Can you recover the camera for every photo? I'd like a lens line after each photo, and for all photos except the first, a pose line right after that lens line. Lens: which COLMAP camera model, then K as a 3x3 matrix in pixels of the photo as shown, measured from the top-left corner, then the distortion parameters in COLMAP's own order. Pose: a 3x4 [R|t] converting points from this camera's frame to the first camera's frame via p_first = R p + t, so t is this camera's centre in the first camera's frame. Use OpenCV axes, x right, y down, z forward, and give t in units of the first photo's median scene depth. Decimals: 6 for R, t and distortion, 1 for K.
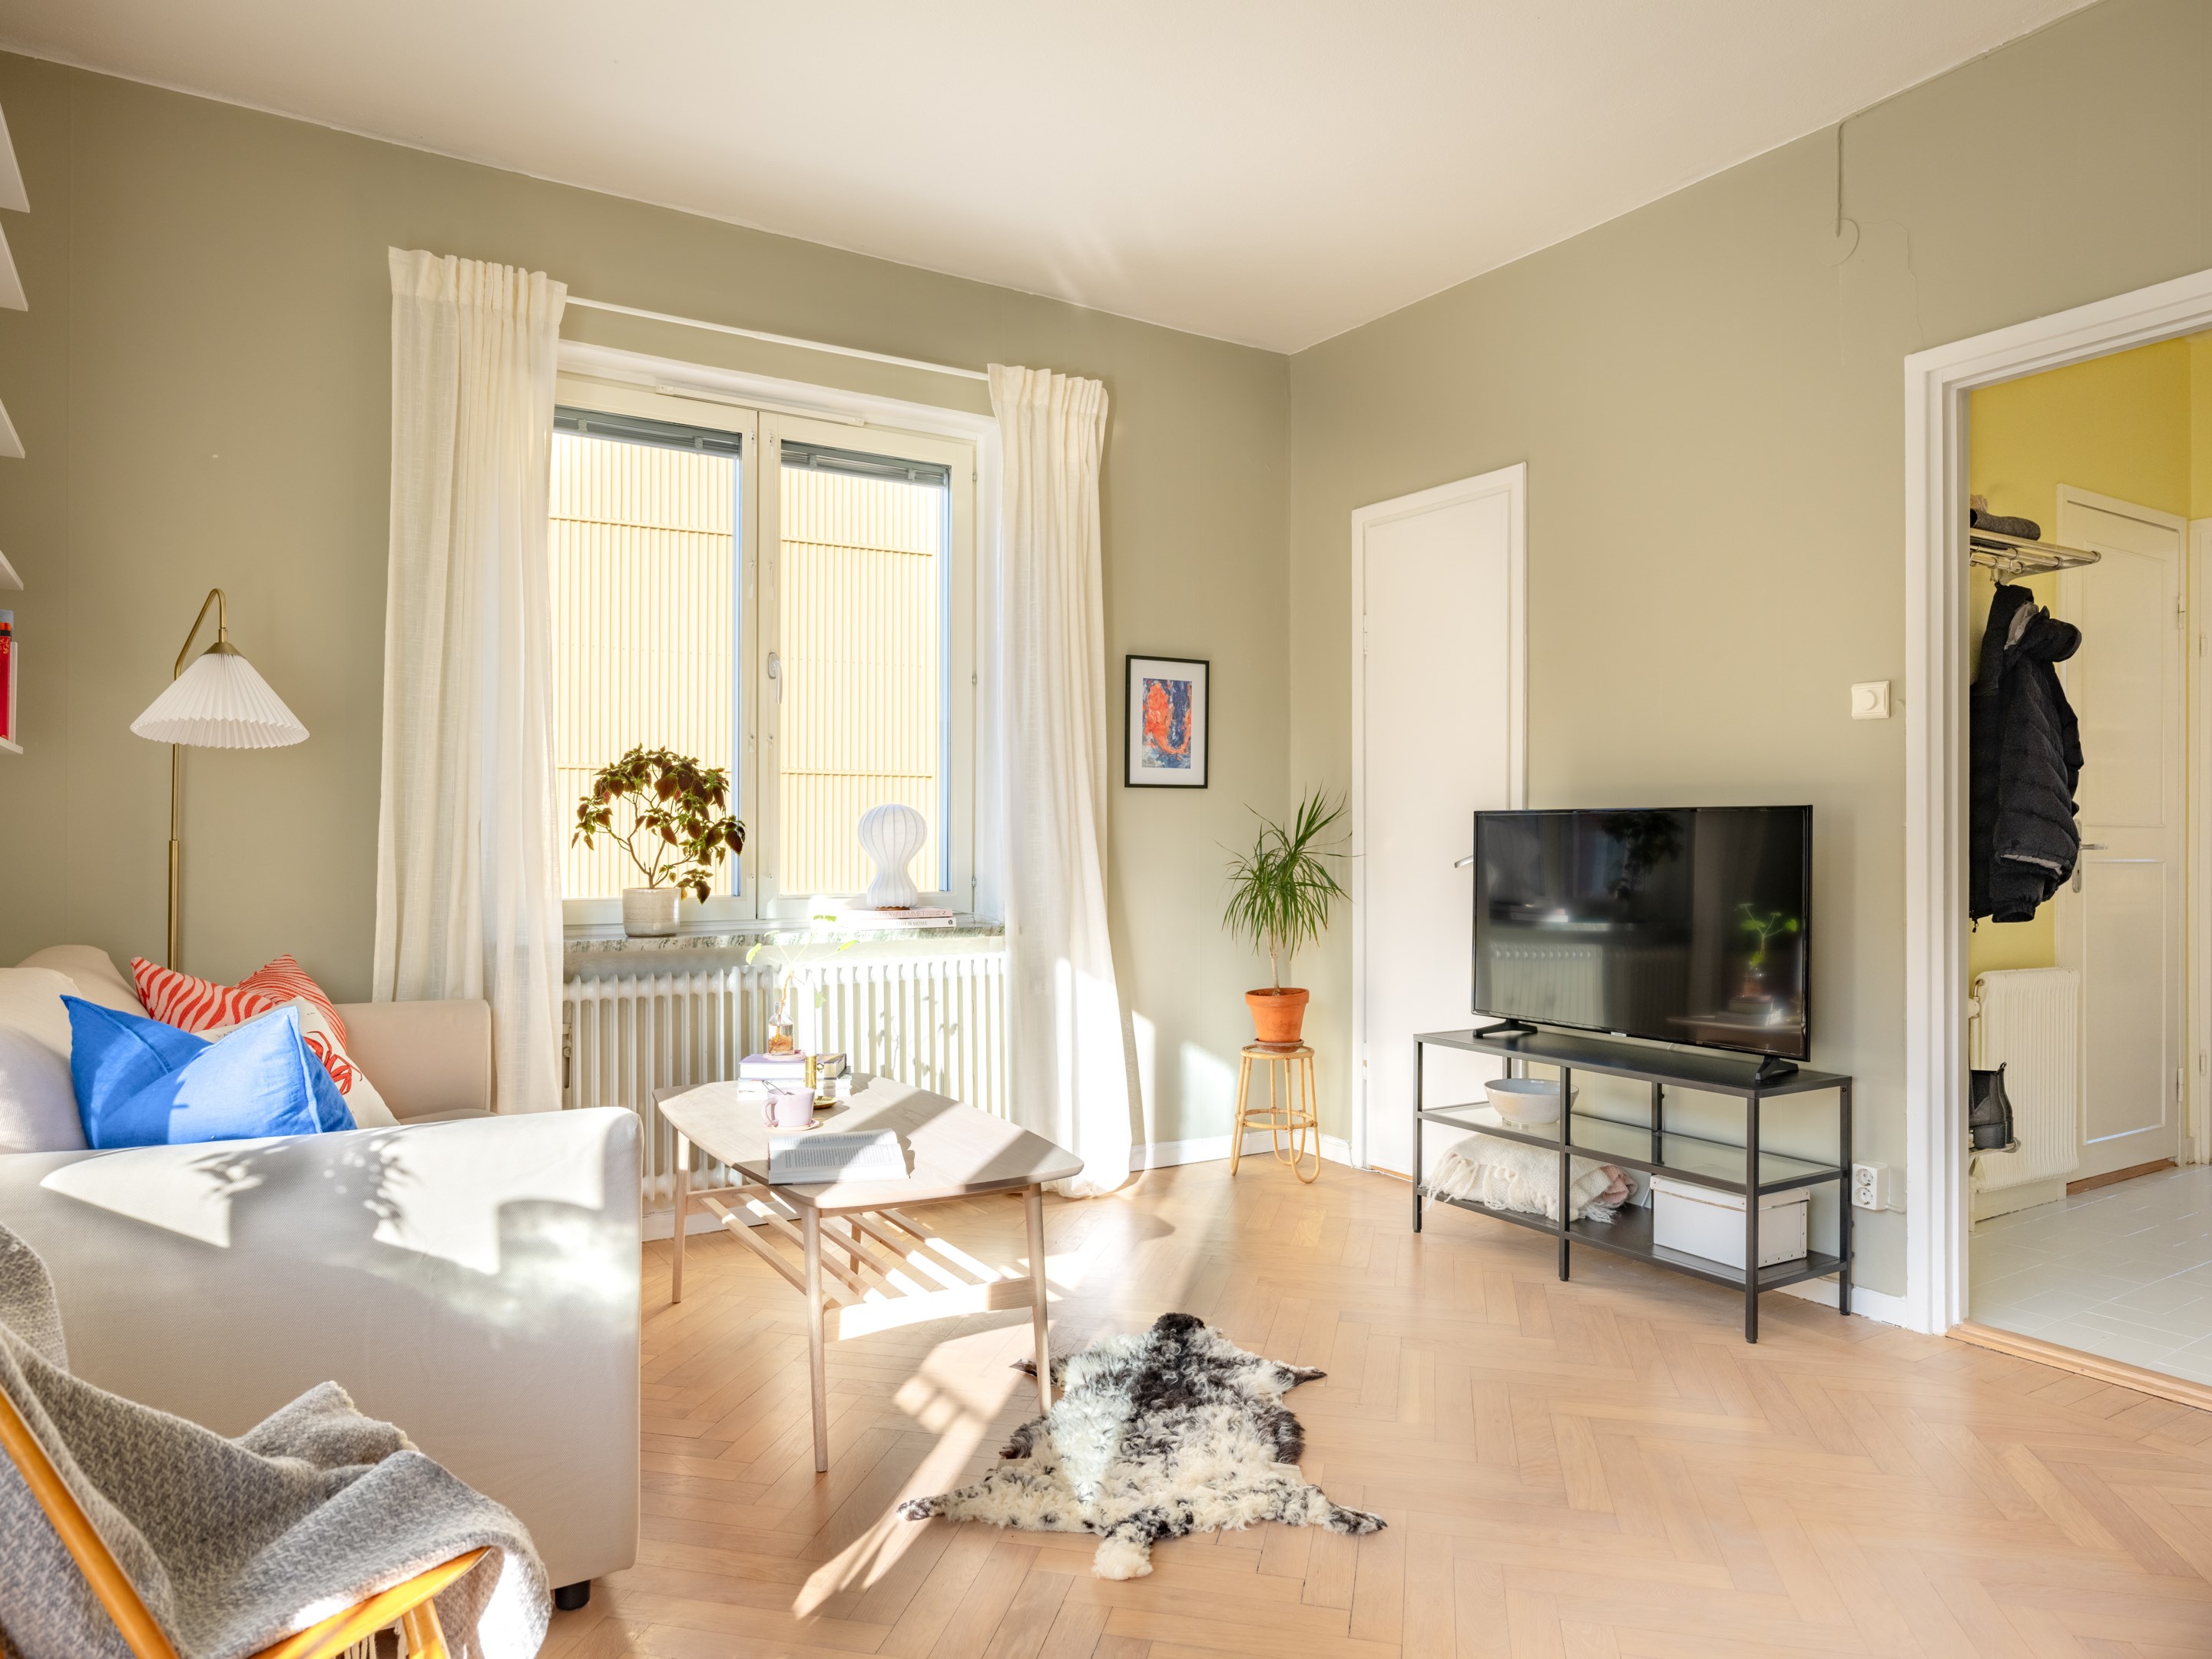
lens RADIAL K [[1423.7, 0, 1141.7], [0, 1423.7, 835.7], [0, 0, 1]] dist [0.006371, -0.028581]
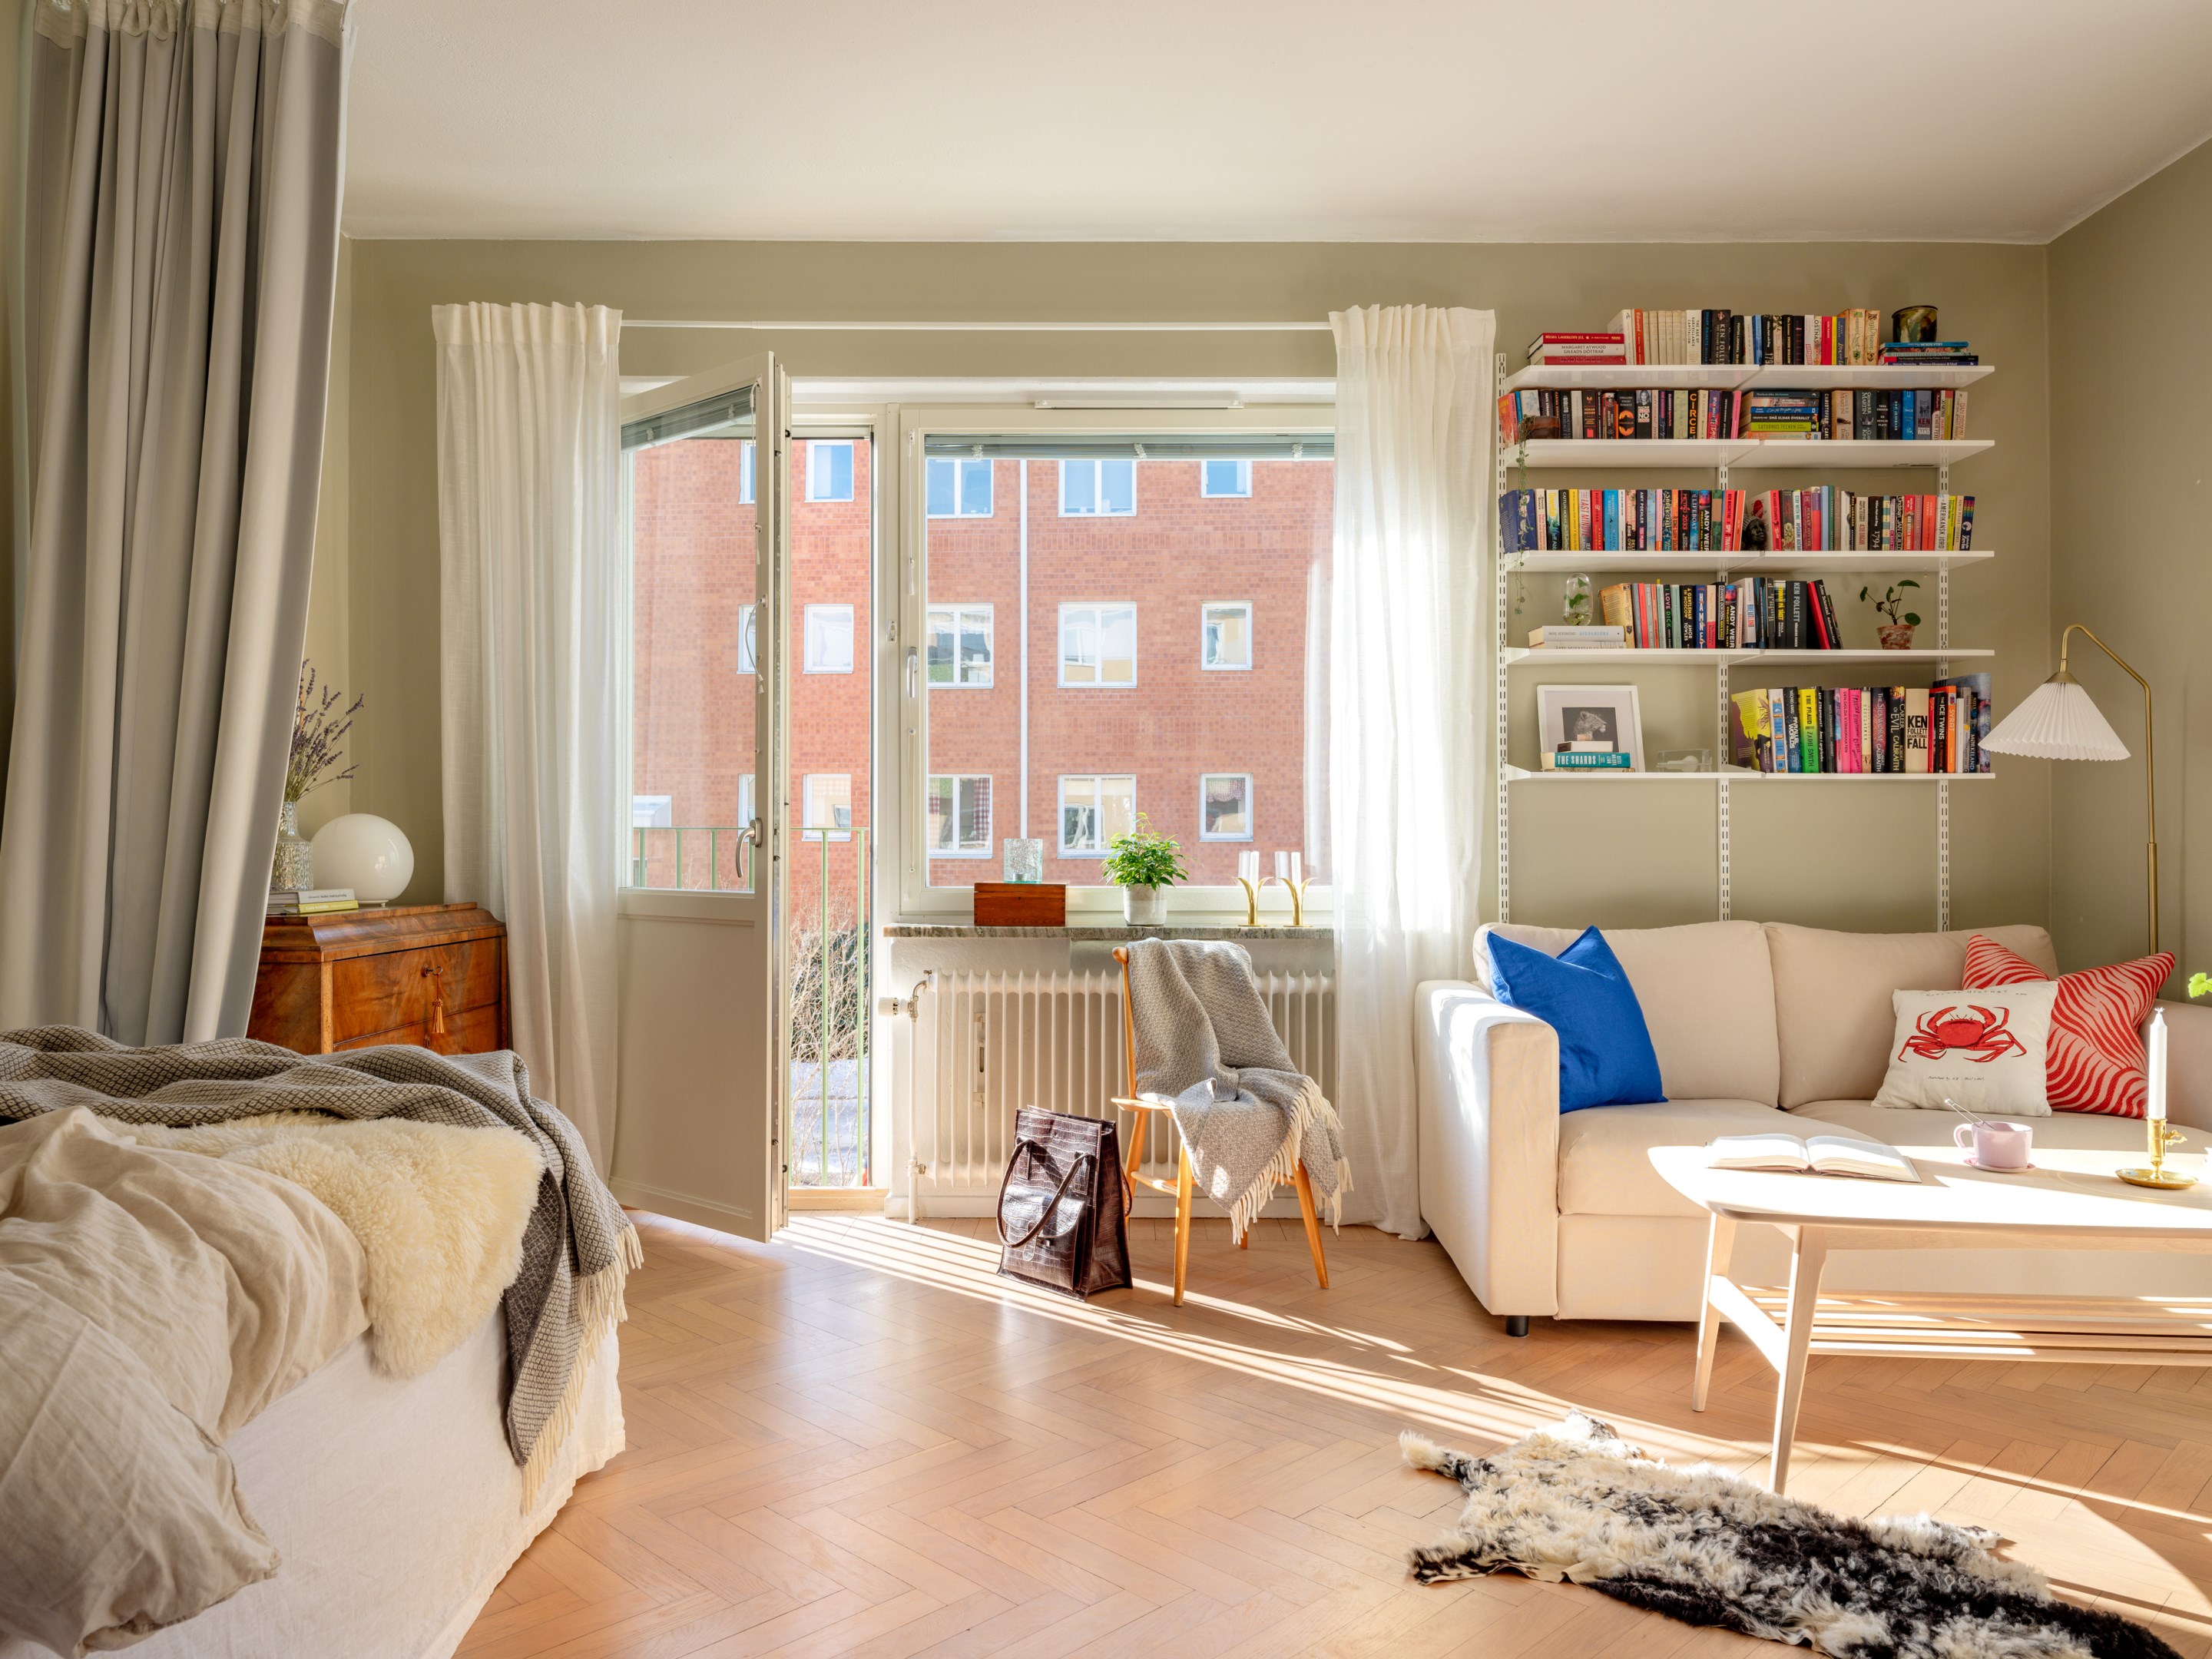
lens RADIAL K [[1563.2, 0, 1106.0], [0, 1563.2, 829.5], [0, 0, 1]] dist [-0.001056, 0.000361]
pose [[-0.538341, -0.009354, -0.842675, 0.668175], [-0.003742, 0.999955, -0.008710, 0.005322], [0.842719, -0.001535, -0.538352, 0.810327]]
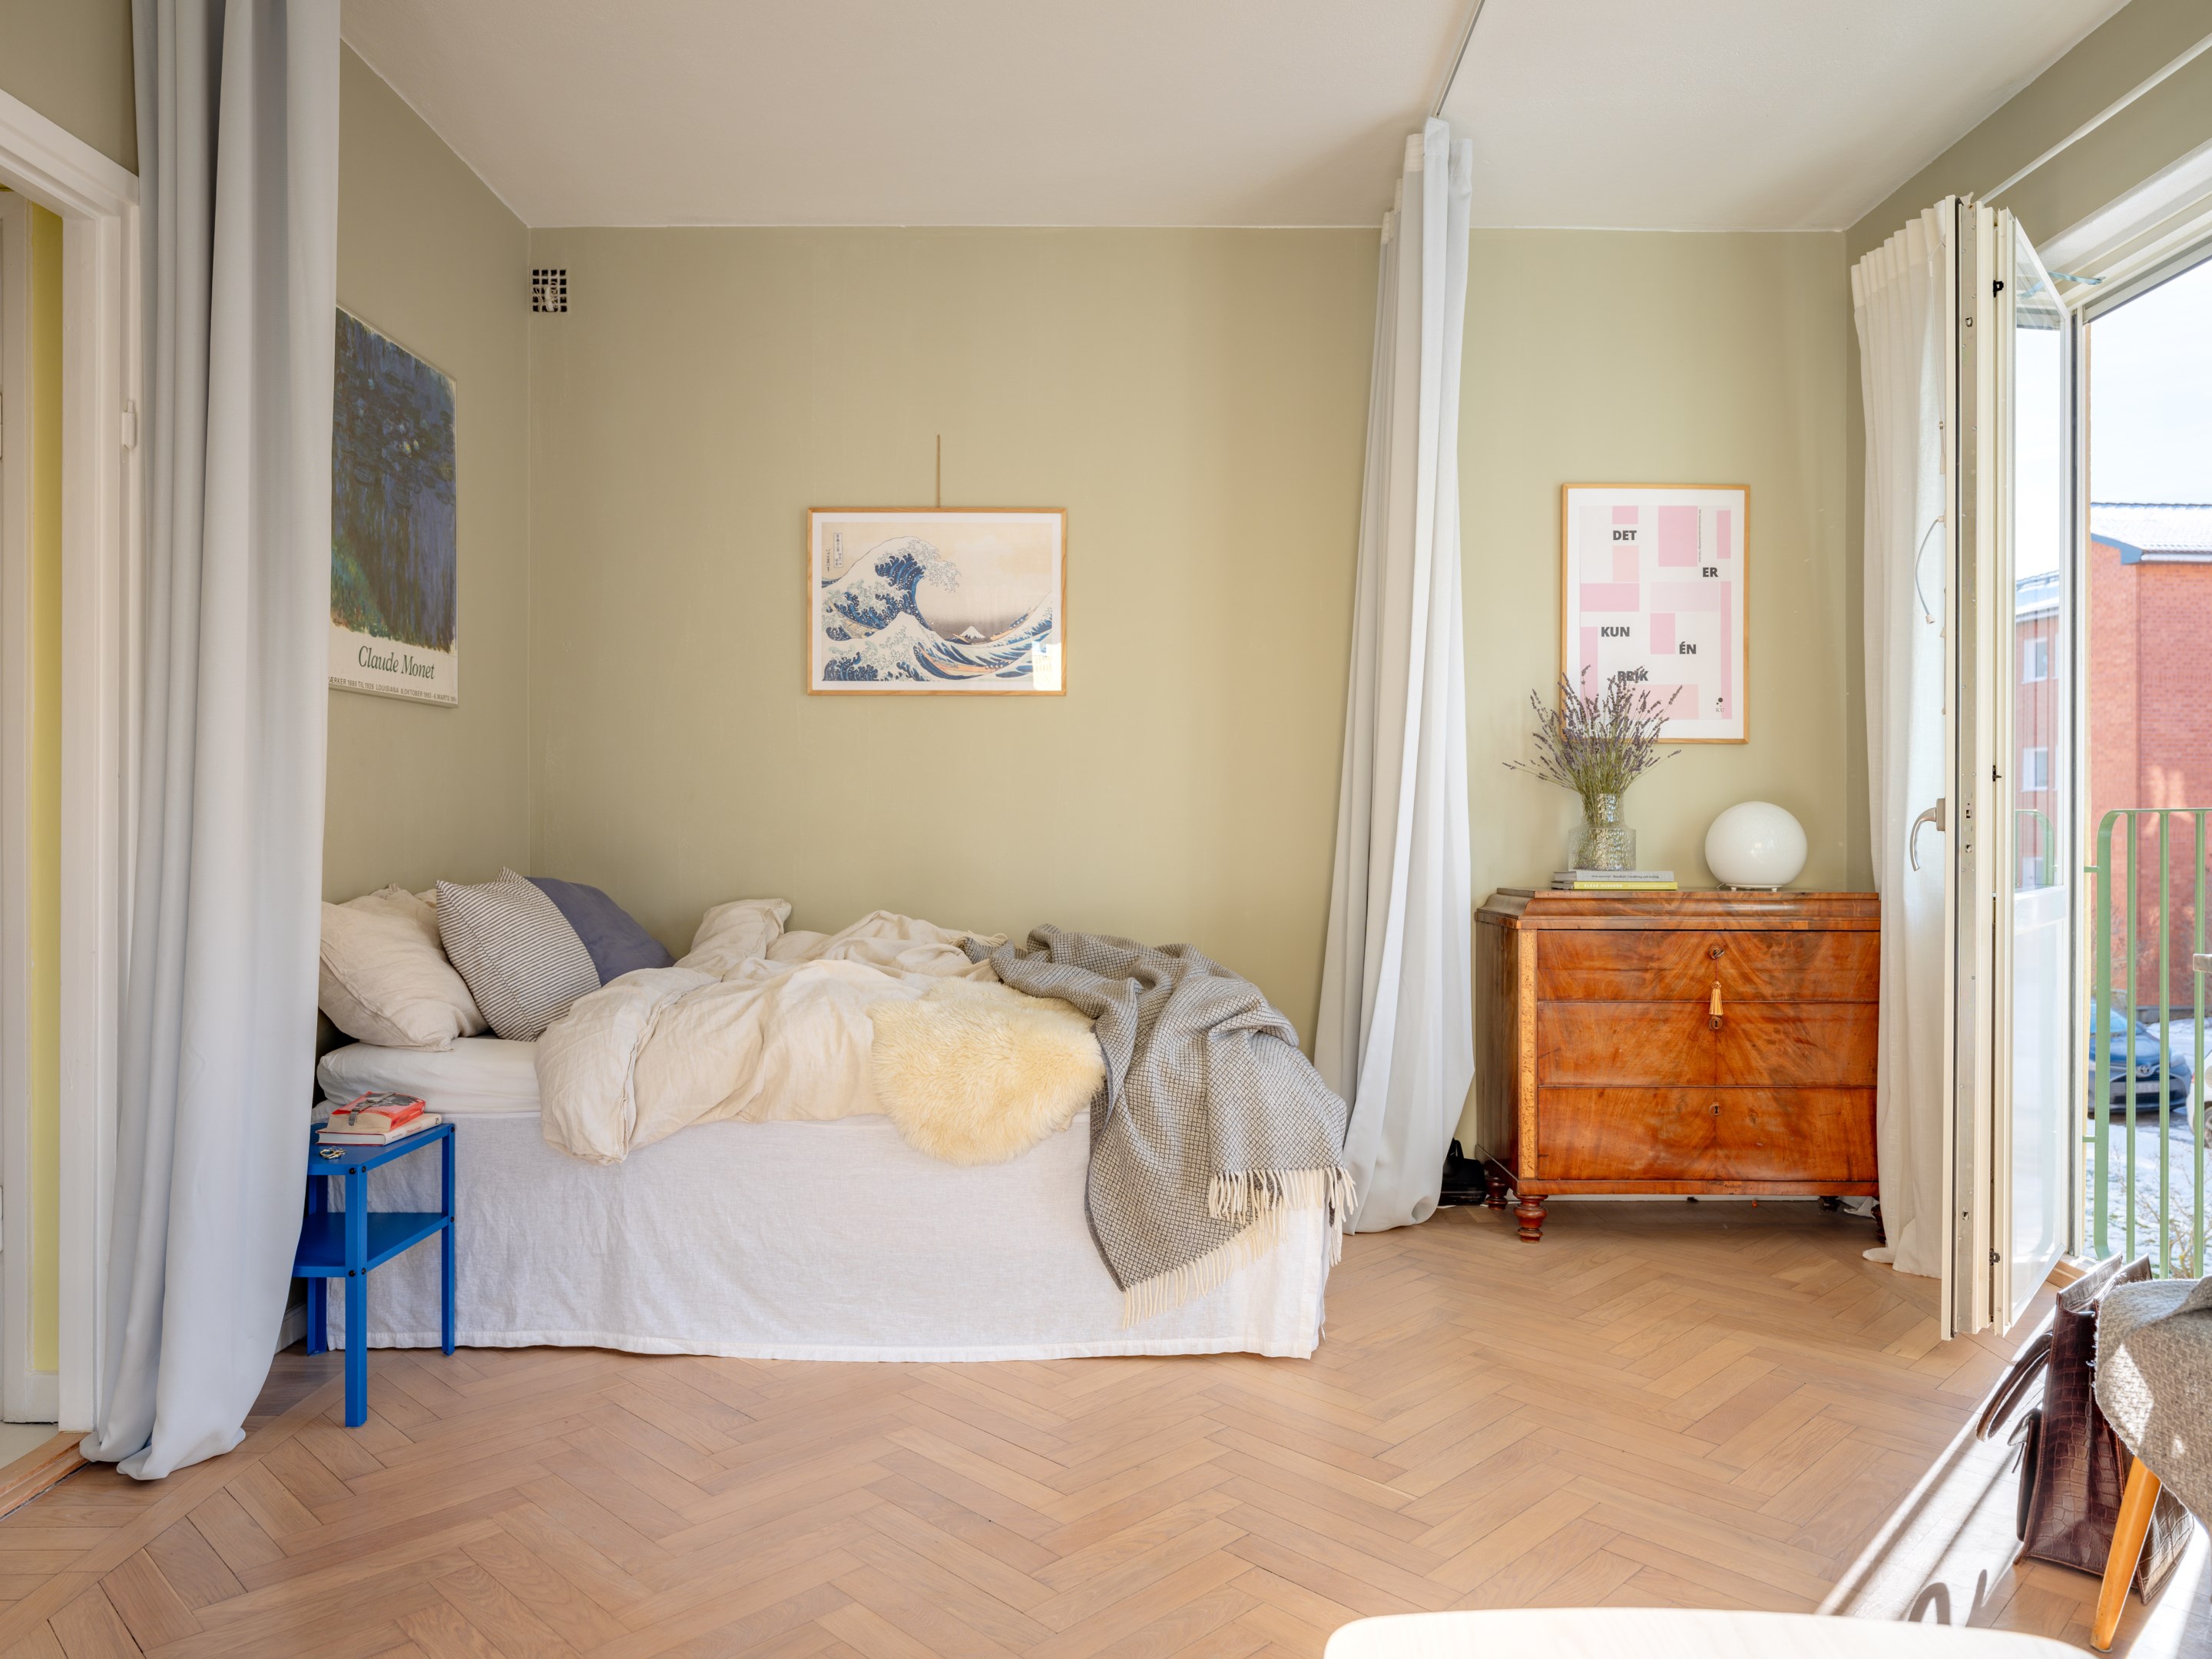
lens RADIAL K [[1483.5, 0, 1105.6], [0, 1483.5, 819.7], [0, 0, 1]] dist [-0.003877, -0.001233]
pose [[-0.839899, 0.005453, 0.542716, -0.152202], [0.000257, 0.999953, -0.009651, 0.010259], [-0.542743, -0.007966, -0.839861, 0.946400]]
